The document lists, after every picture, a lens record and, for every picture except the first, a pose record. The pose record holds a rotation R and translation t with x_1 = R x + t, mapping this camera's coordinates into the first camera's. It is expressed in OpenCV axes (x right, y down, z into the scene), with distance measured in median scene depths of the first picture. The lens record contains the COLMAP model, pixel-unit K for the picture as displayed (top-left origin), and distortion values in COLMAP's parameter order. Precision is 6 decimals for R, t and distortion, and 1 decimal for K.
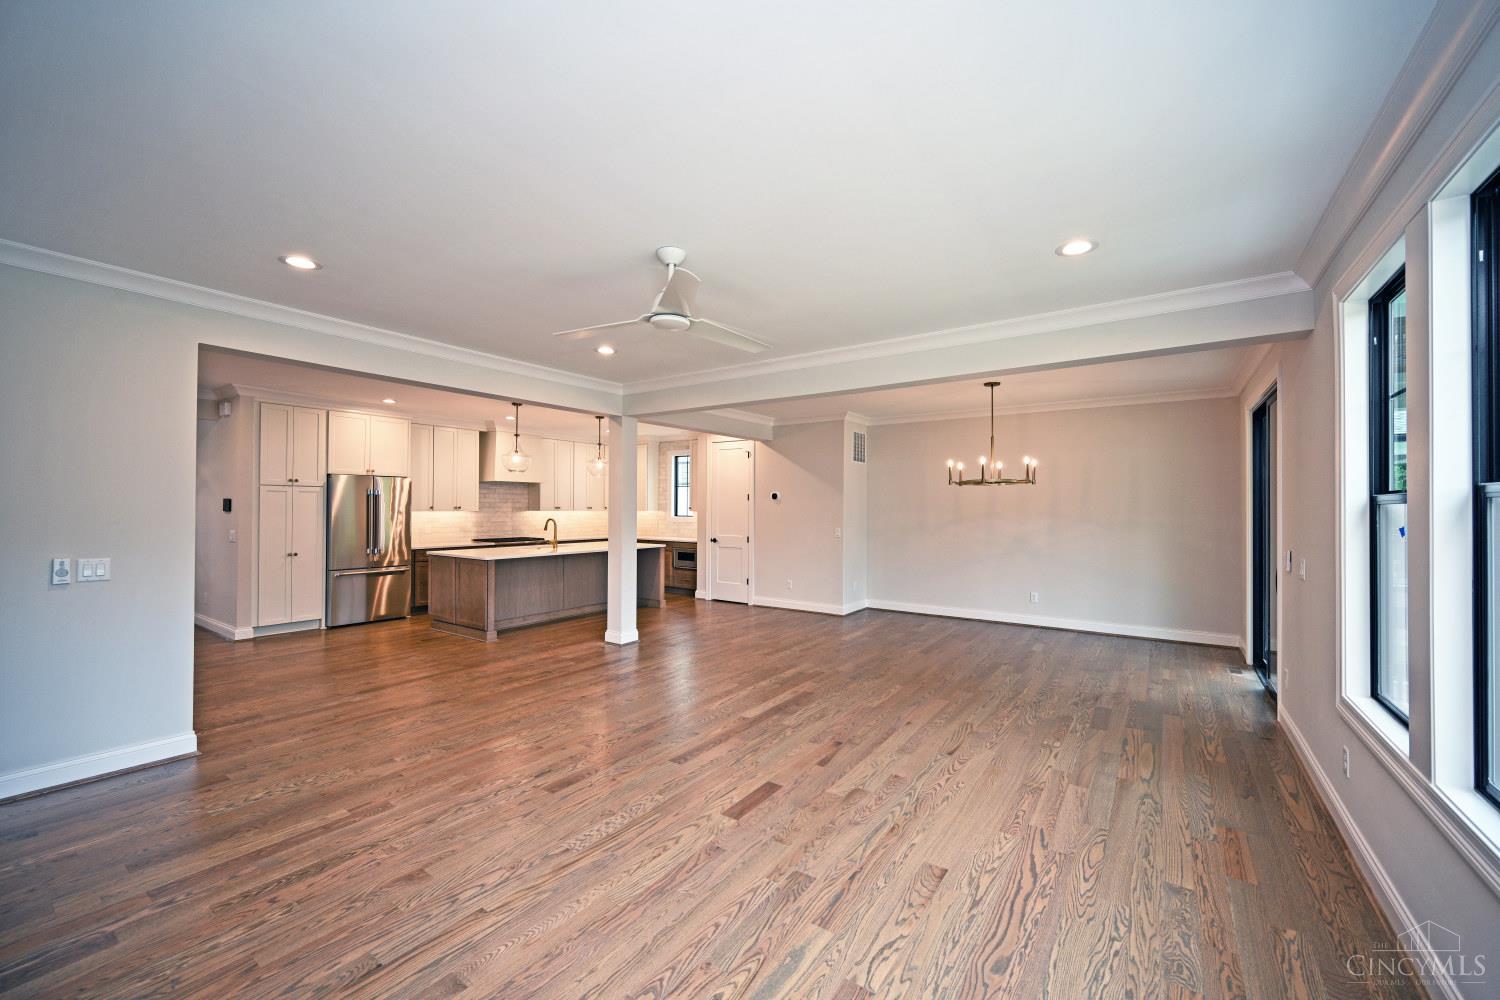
lens RADIAL K [[600.8, 0, 735.2], [0, 600.8, 501.8], [0, 0, 1]] dist [-0.000492, 0.001406]
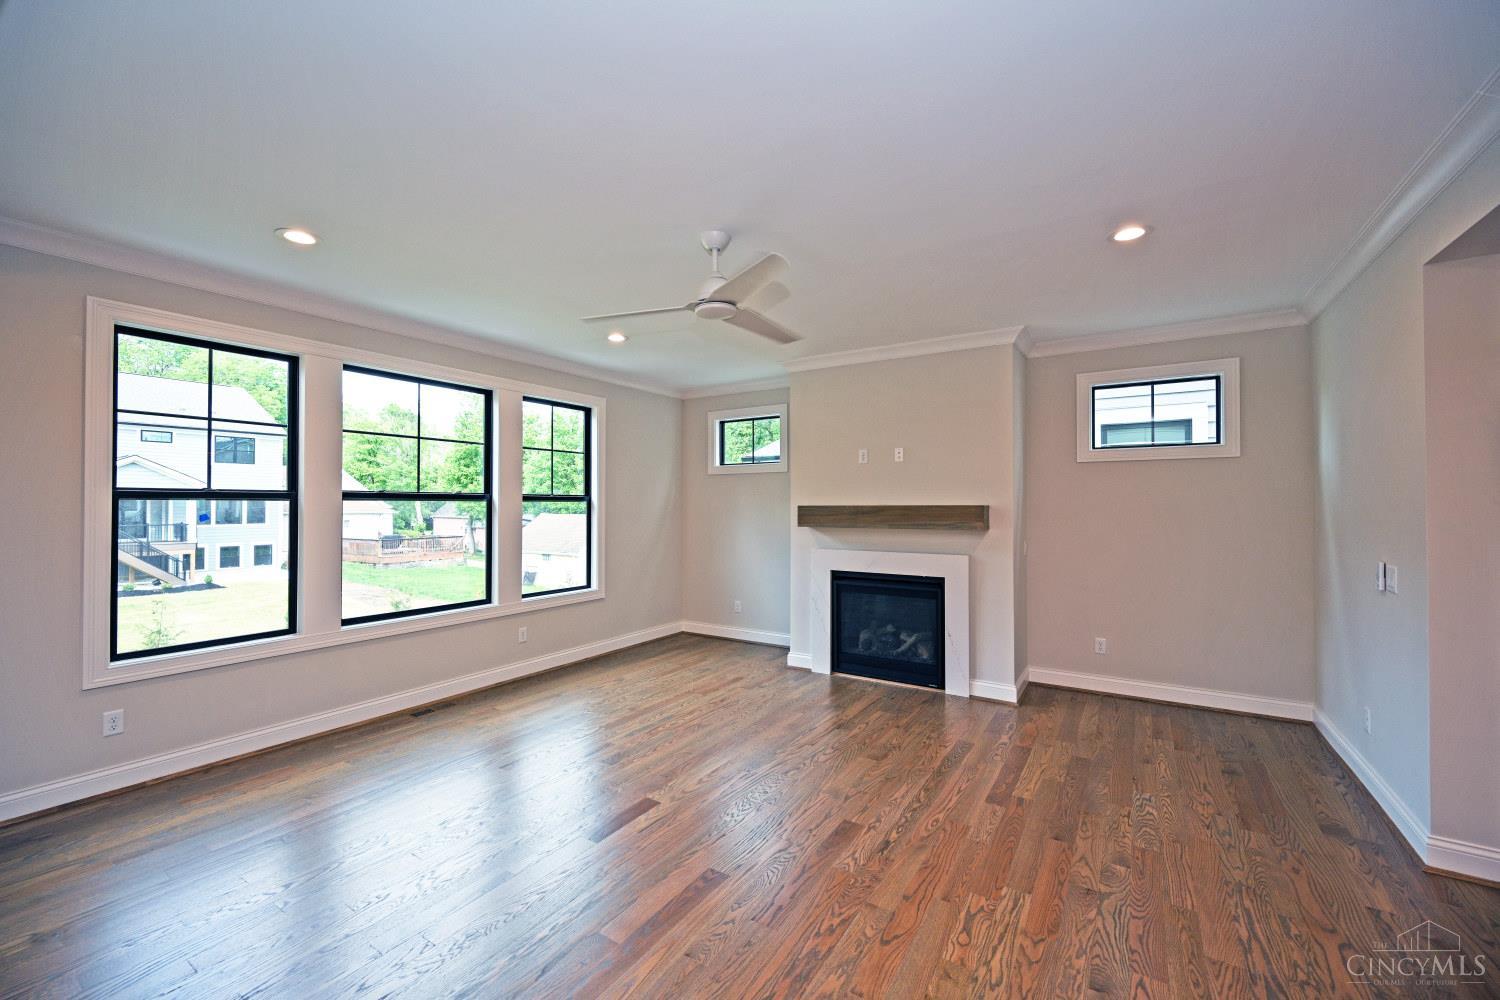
lens RADIAL K [[600.8, 0, 746.2], [0, 600.8, 500.1], [0, 0, 1]] dist [-0.000492, 0.001406]
pose [[-0.998397, -0.007381, -0.056112, -0.066441], [-0.006372, 0.999815, -0.018129, 0.013830], [0.056236, -0.017742, -0.998260, 1.251612]]
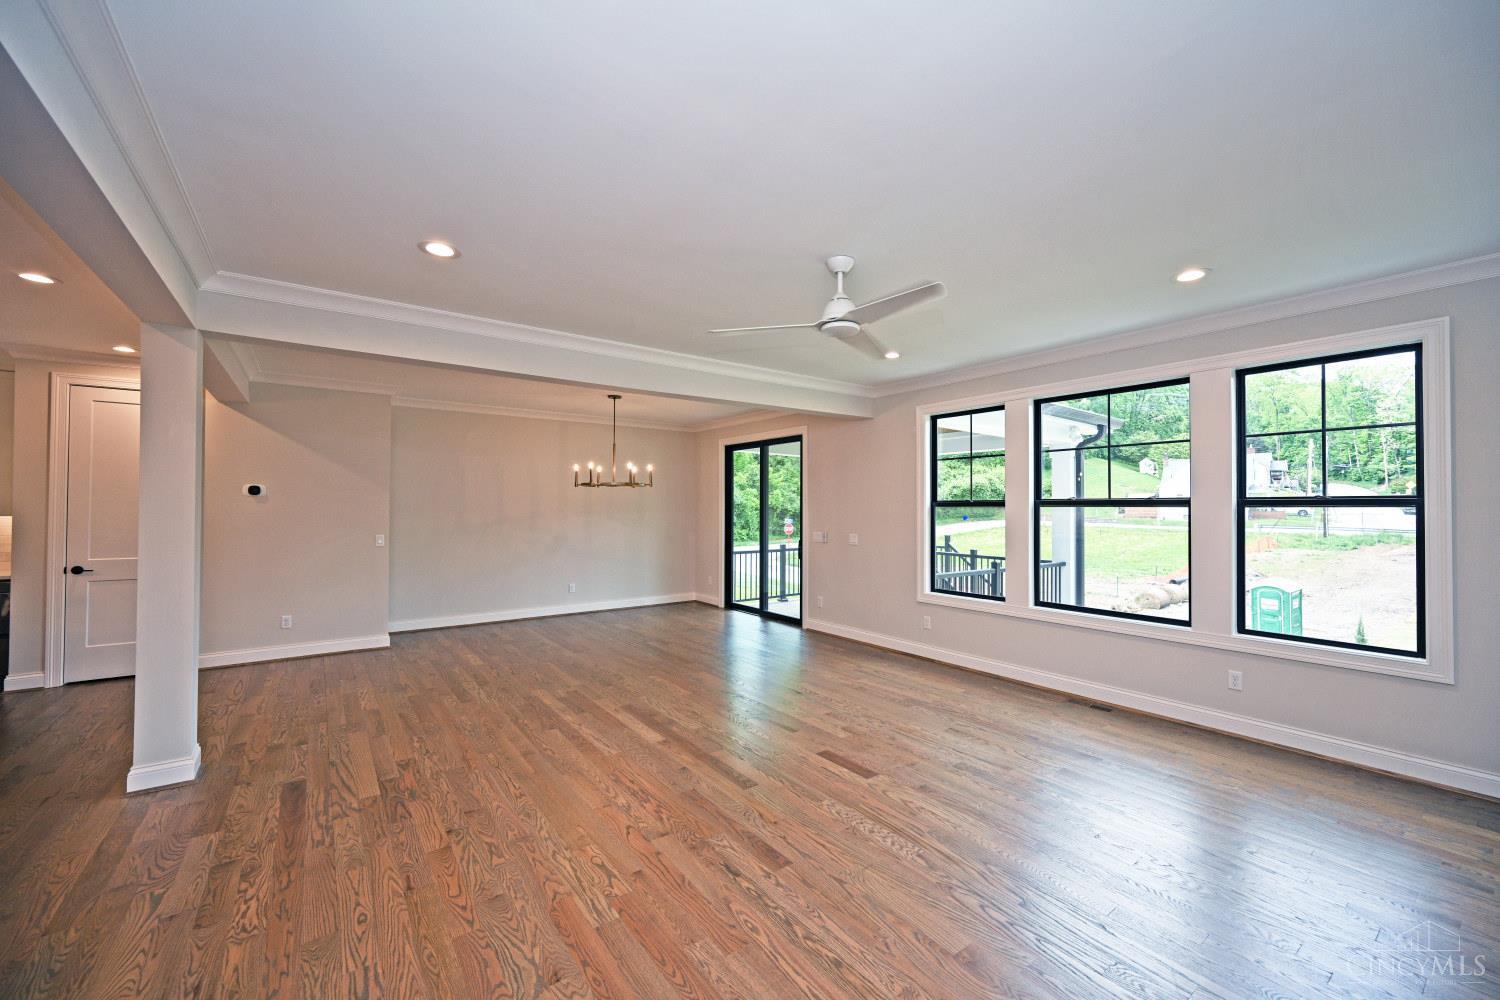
lens RADIAL K [[600.8, 0, 765.3], [0, 600.8, 502.0], [0, 0, 1]] dist [-0.000492, 0.001406]
pose [[0.291634, 0.005198, 0.956516, -0.719182], [-0.009248, 0.999954, -0.002615, -0.000192], [-0.956485, -0.008084, 0.291669, 0.526928]]
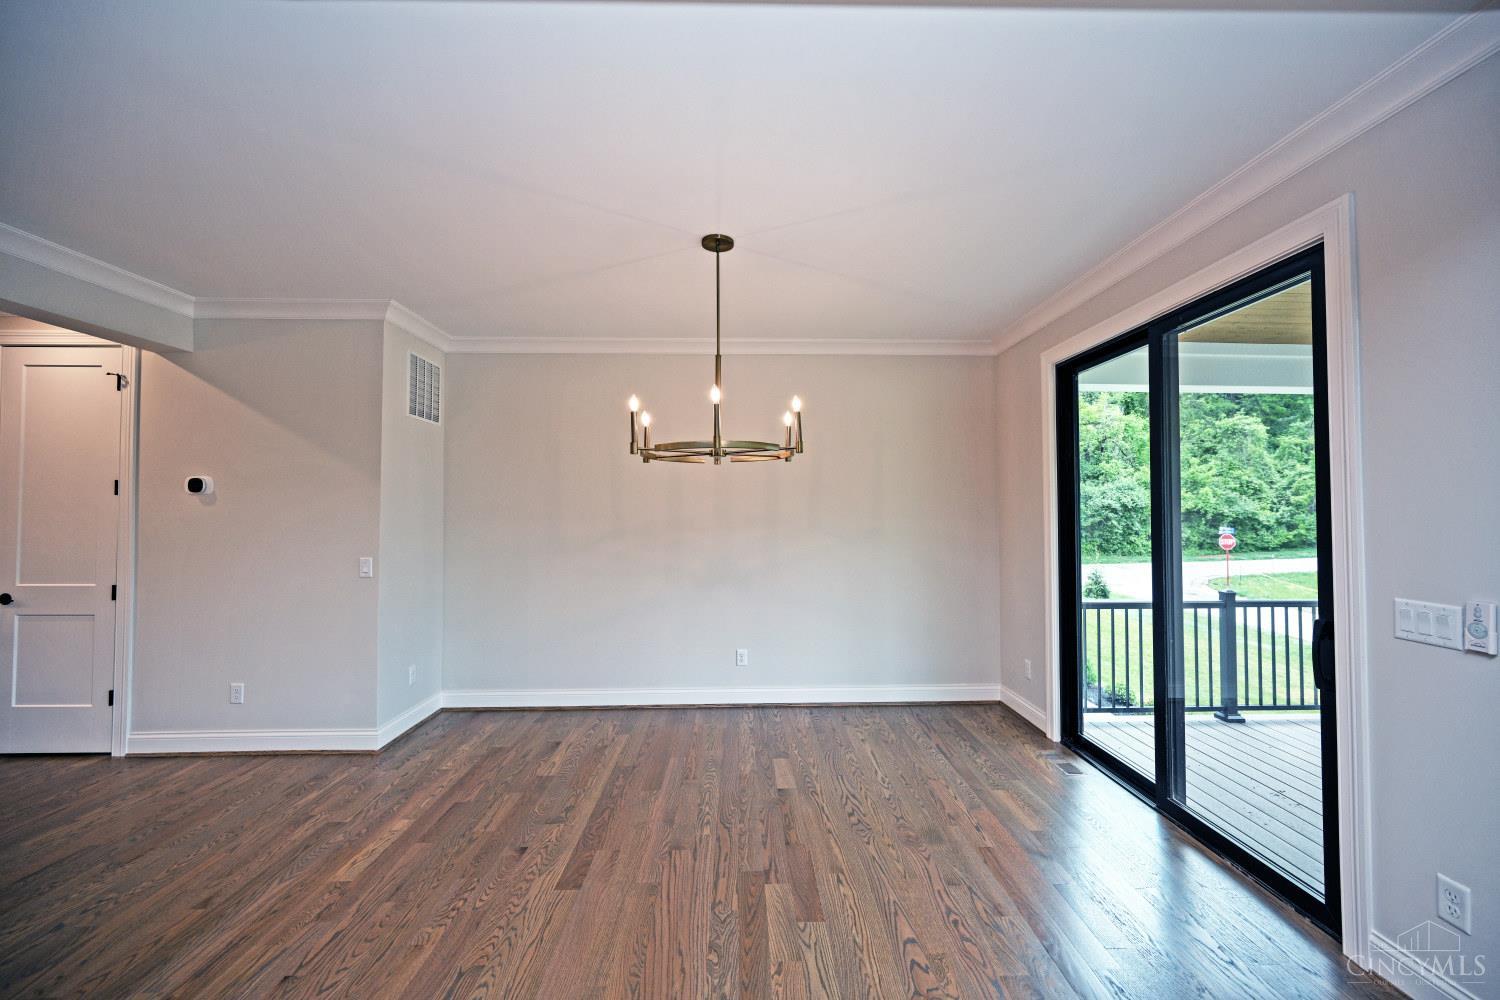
lens RADIAL K [[600.8, 0, 755.4], [0, 600.8, 500.0], [0, 0, 1]] dist [-0.000492, 0.001406]
pose [[0.794962, 0.006770, 0.606622, 0.221593], [0.001446, 0.999914, -0.013054, 0.012918], [-0.606658, 0.011254, 0.794883, 0.797687]]
